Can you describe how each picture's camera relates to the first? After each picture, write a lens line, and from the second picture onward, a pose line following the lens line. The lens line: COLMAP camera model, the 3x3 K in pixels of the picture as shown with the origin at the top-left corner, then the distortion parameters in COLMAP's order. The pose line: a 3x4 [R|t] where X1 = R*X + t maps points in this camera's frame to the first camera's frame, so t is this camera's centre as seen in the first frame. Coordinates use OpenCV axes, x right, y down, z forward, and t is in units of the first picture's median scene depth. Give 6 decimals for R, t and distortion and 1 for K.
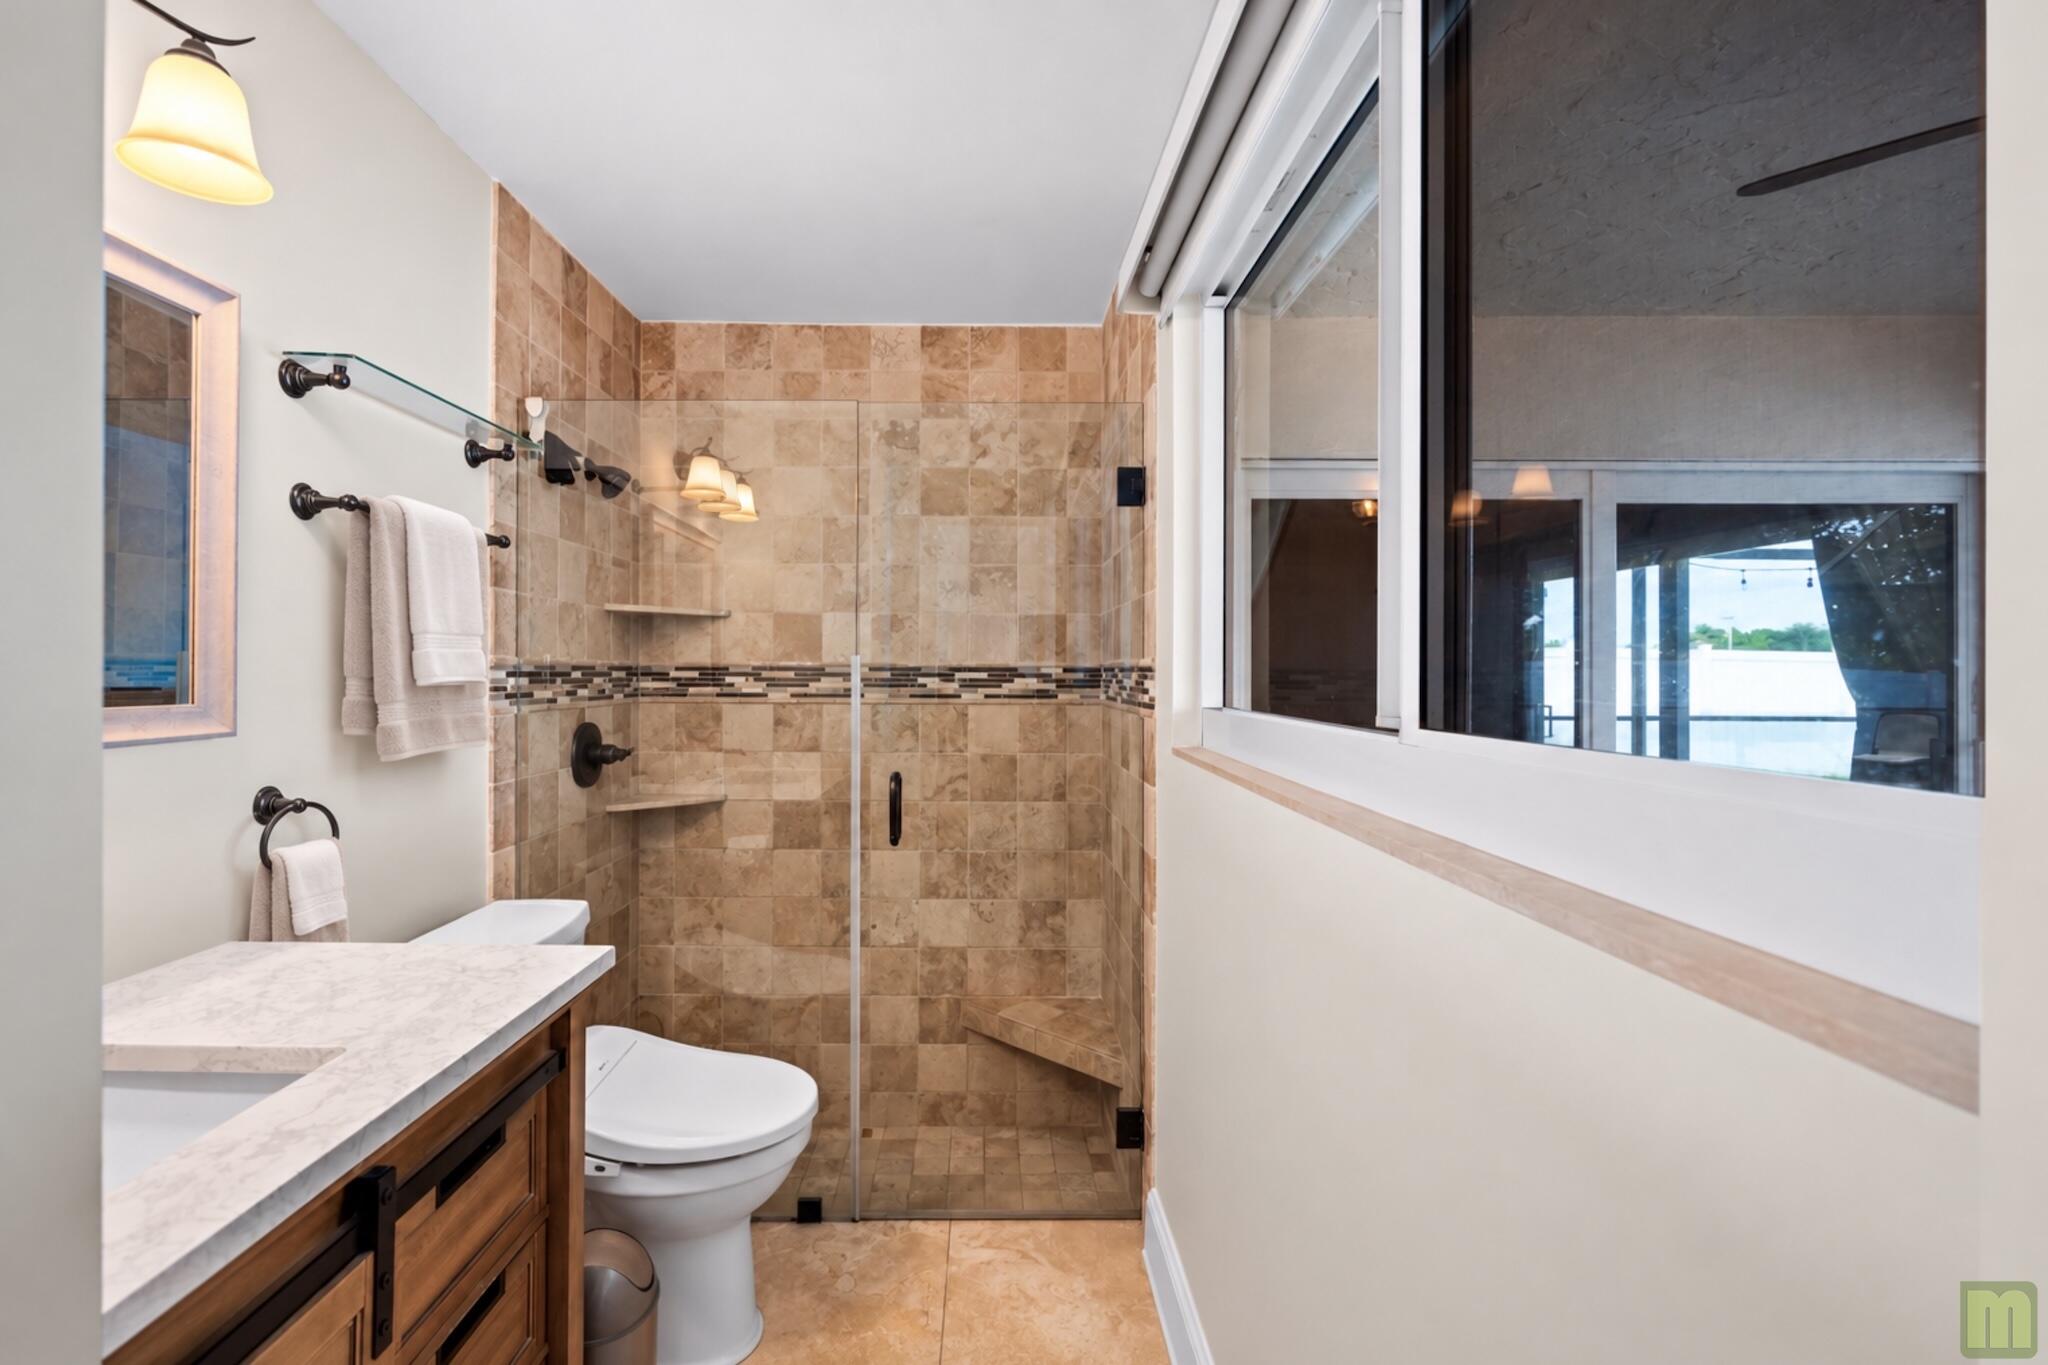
lens RADIAL K [[925.9, 0, 1018.8], [0, 925.9, 667.5], [0, 0, 1]] dist [0.000188, 0.002024]
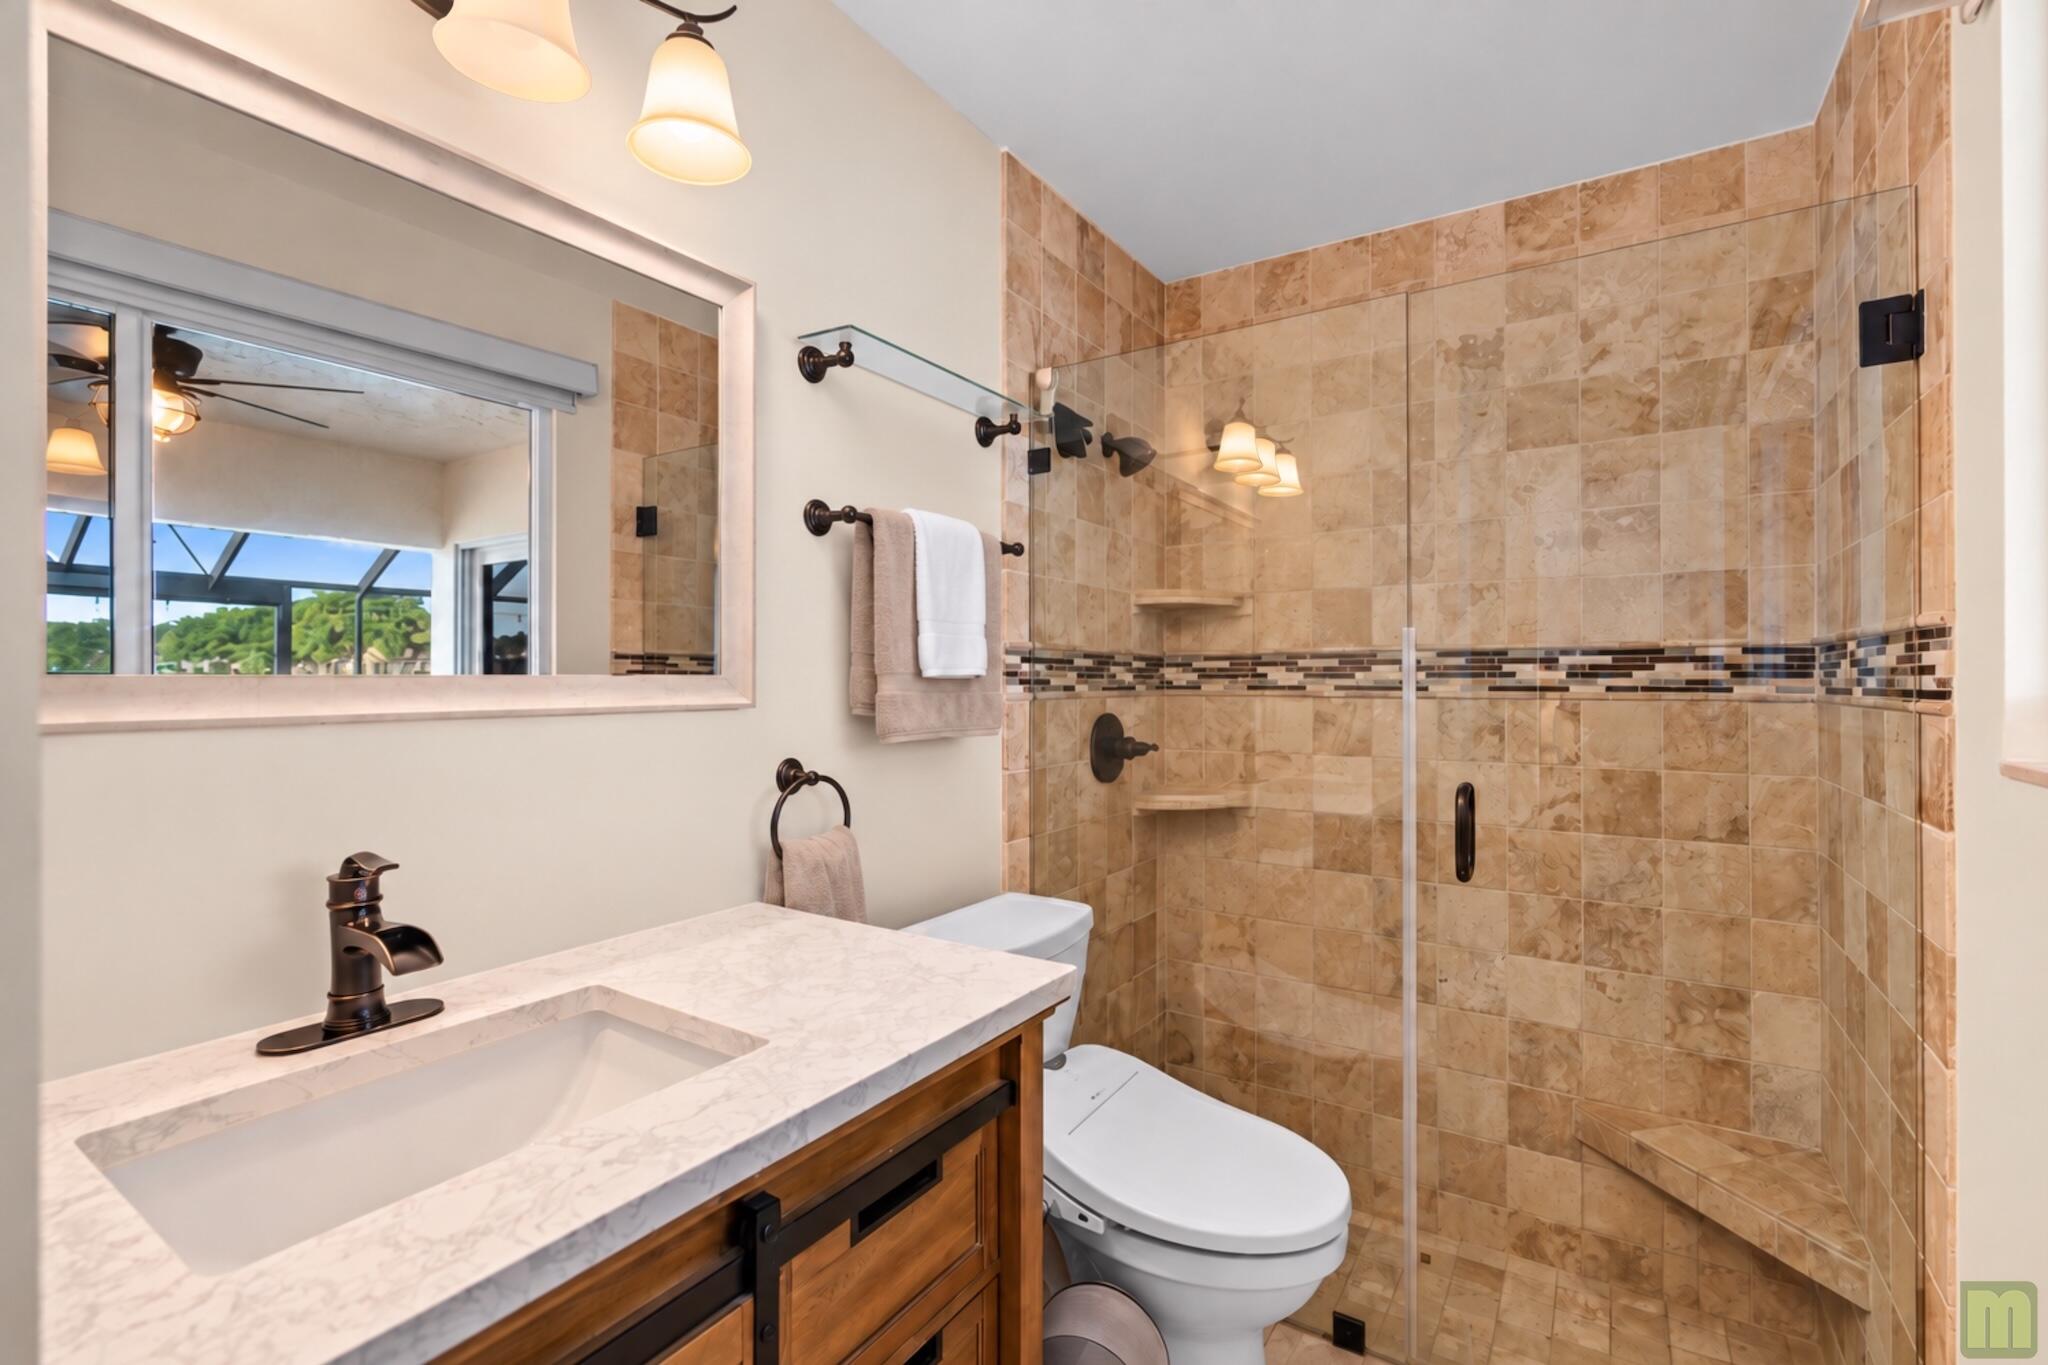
lens RADIAL K [[925.9, 0, 1028.7], [0, 925.9, 684.9], [0, 0, 1]] dist [0.000188, 0.002024]
pose [[0.825927, -0.006004, -0.563745, -0.001965], [0.007770, 0.999970, 0.000734, 0.028255], [0.563723, -0.004986, 0.825949, 0.175647]]
